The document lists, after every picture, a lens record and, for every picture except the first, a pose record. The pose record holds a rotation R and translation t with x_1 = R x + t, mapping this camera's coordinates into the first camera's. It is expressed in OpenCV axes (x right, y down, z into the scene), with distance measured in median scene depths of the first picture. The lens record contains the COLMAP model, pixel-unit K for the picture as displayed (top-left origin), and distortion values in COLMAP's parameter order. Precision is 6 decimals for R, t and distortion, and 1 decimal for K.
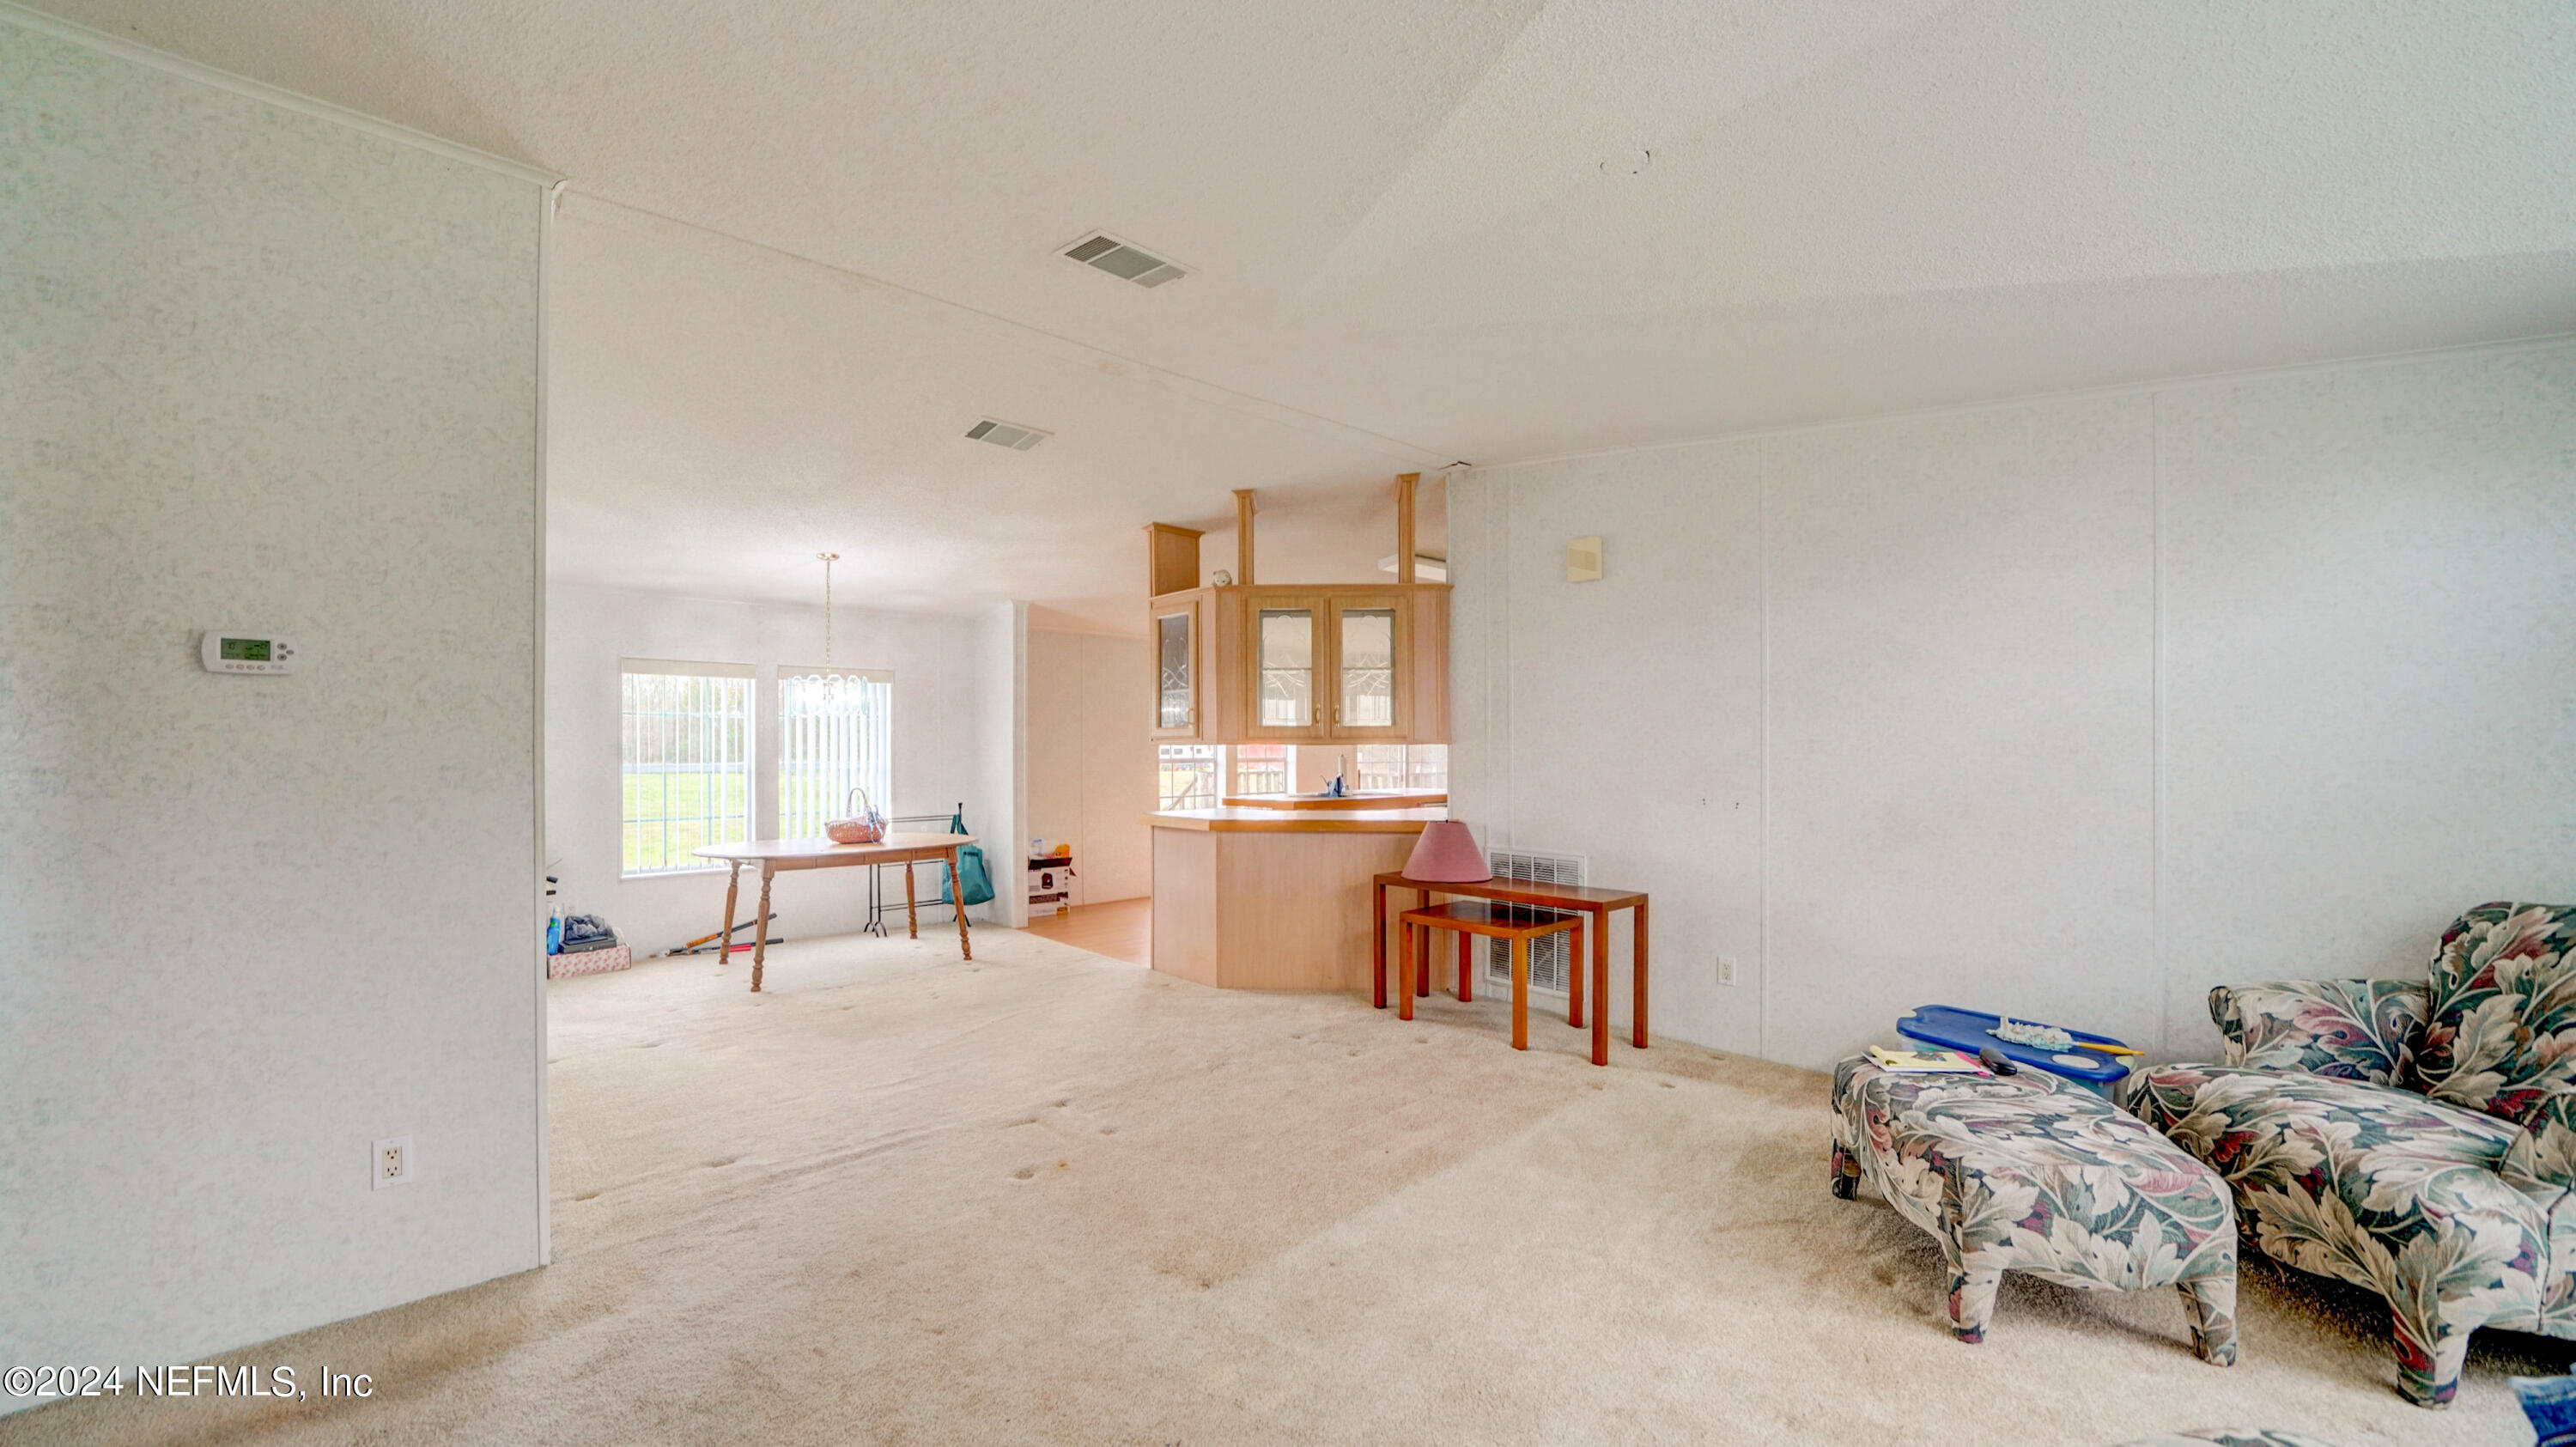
lens RADIAL K [[883.1, 0, 1287.9], [0, 883.1, 749.9], [0, 0, 1]] dist [0.000180, 0.000023]
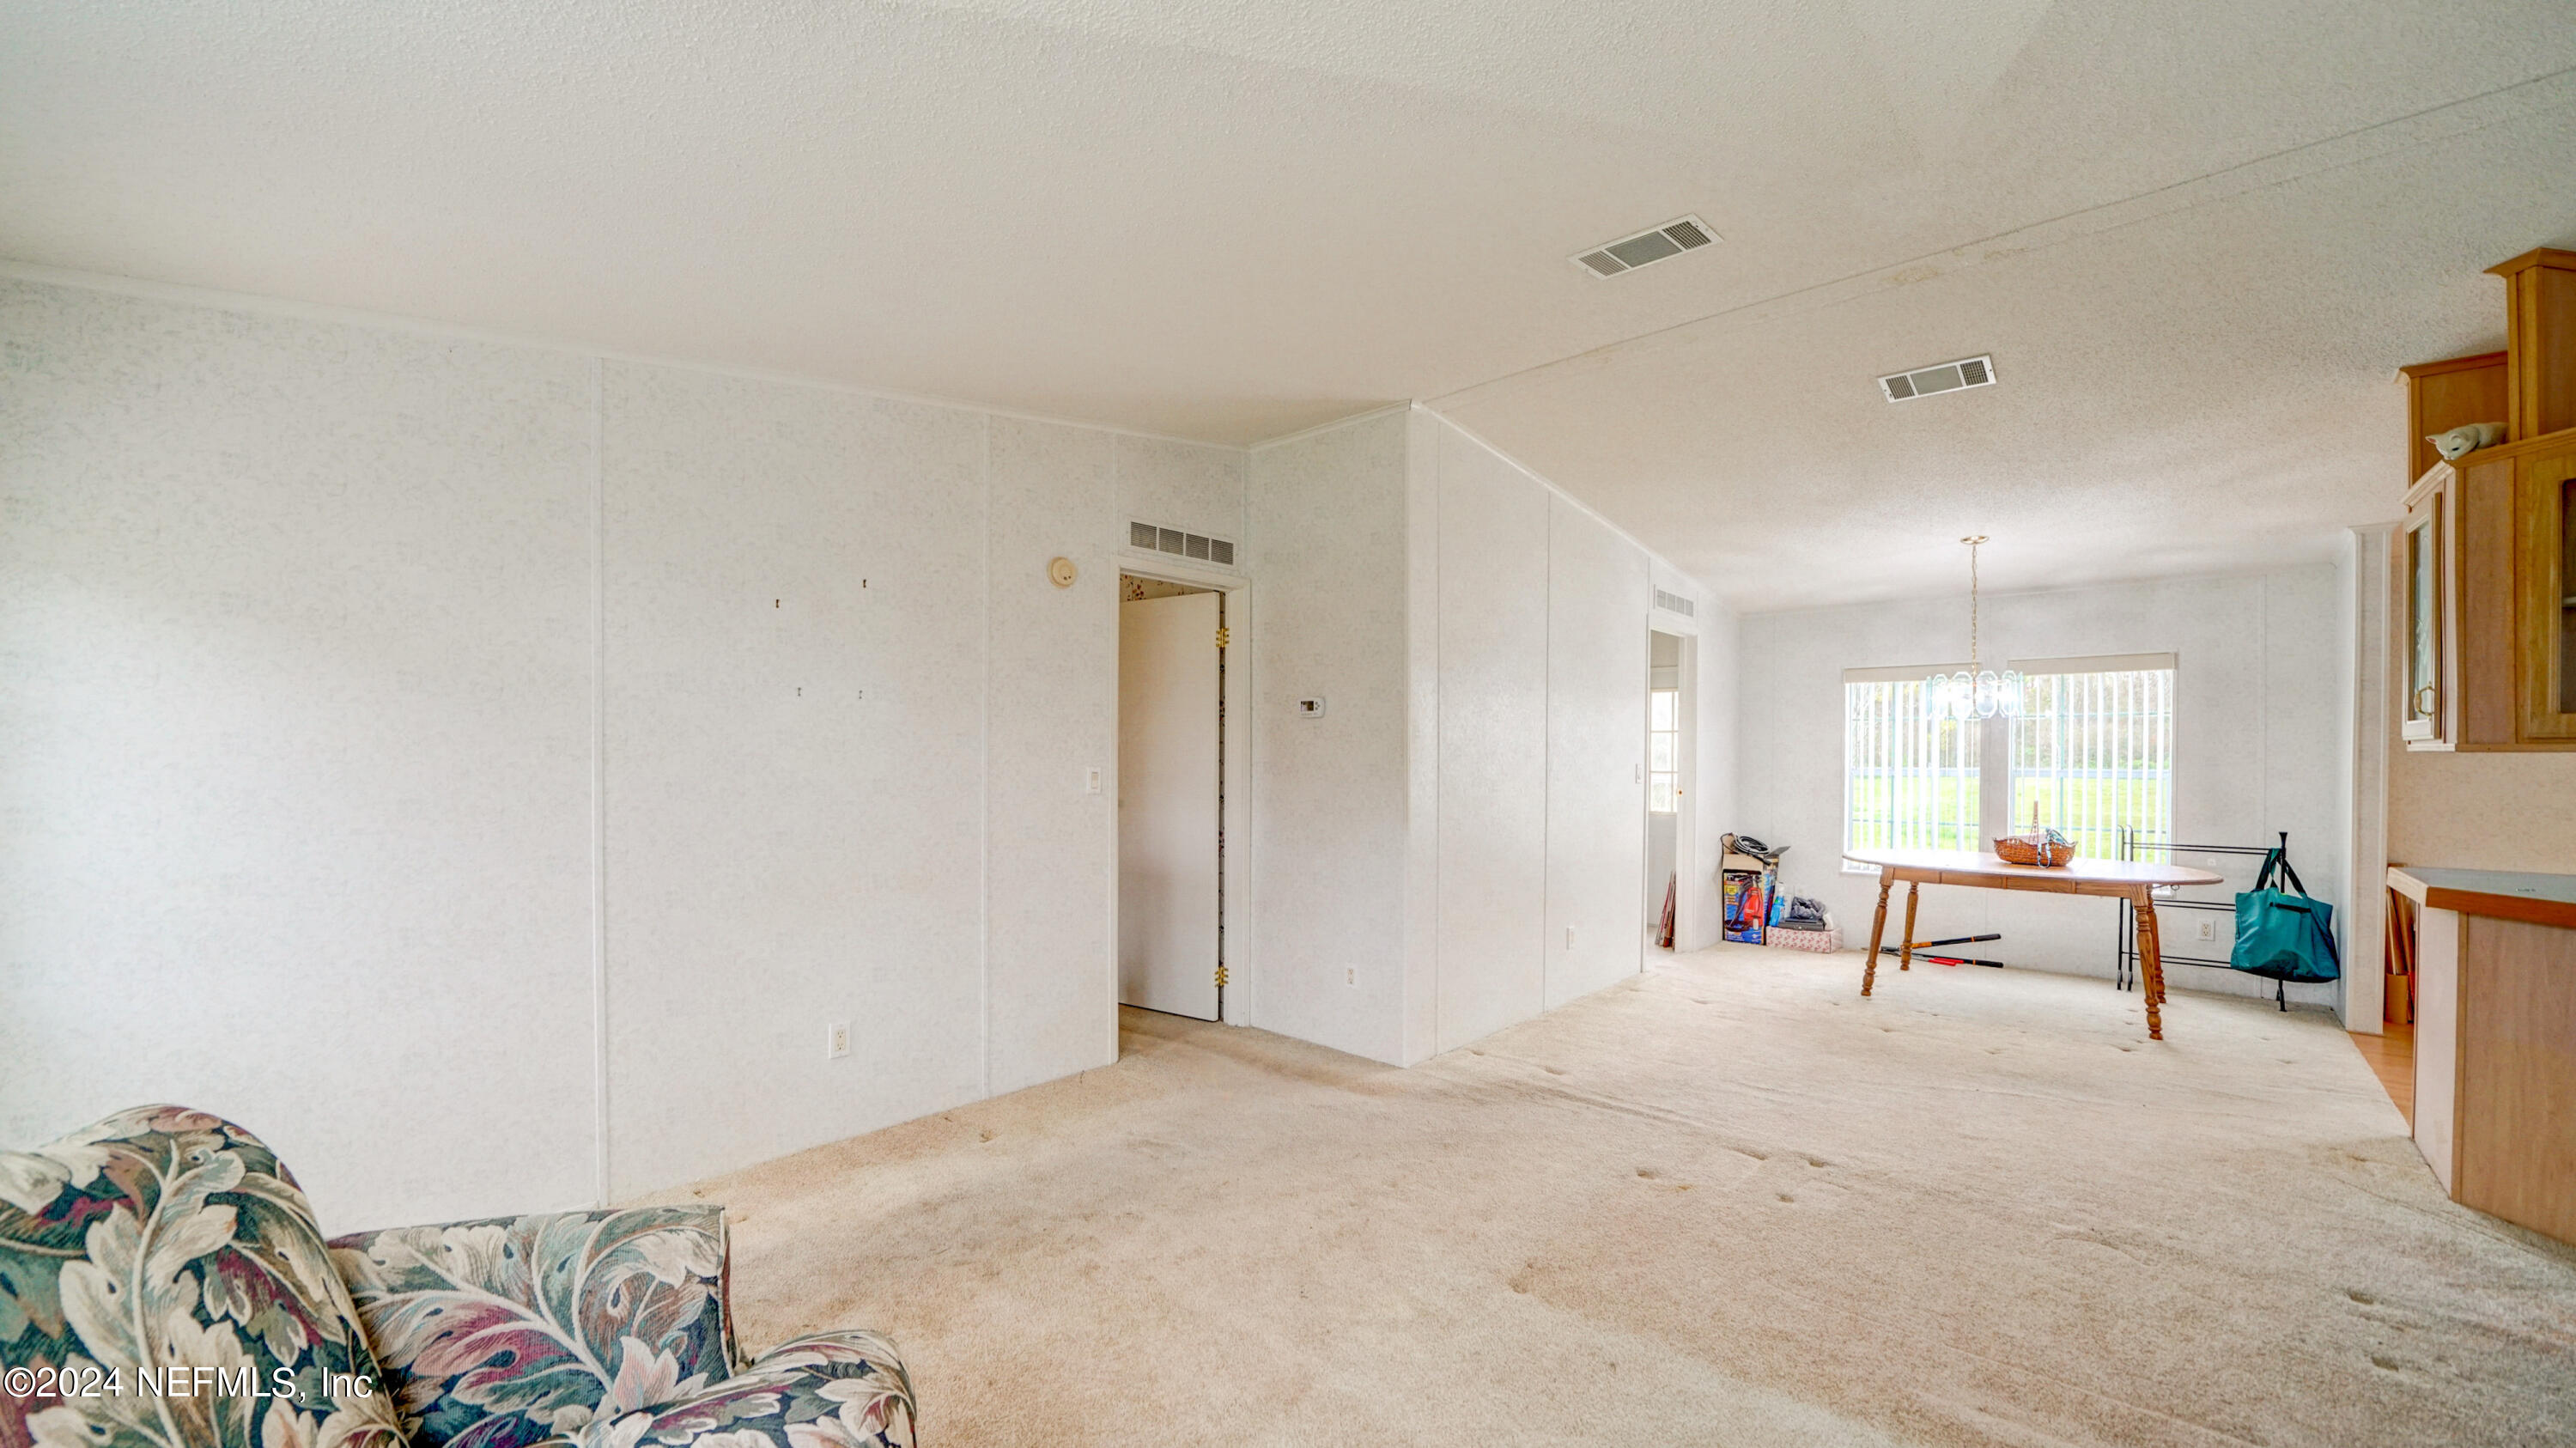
lens RADIAL K [[883.2, 0, 1287.9], [0, 883.2, 750.4], [0, 0, 1]] dist [0.000180, 0.000023]
pose [[0.206286, 0.001341, -0.978491, 0.214326], [-0.003881, 0.999992, 0.000552, -0.002258], [0.978484, 0.003684, 0.206290, 0.133954]]
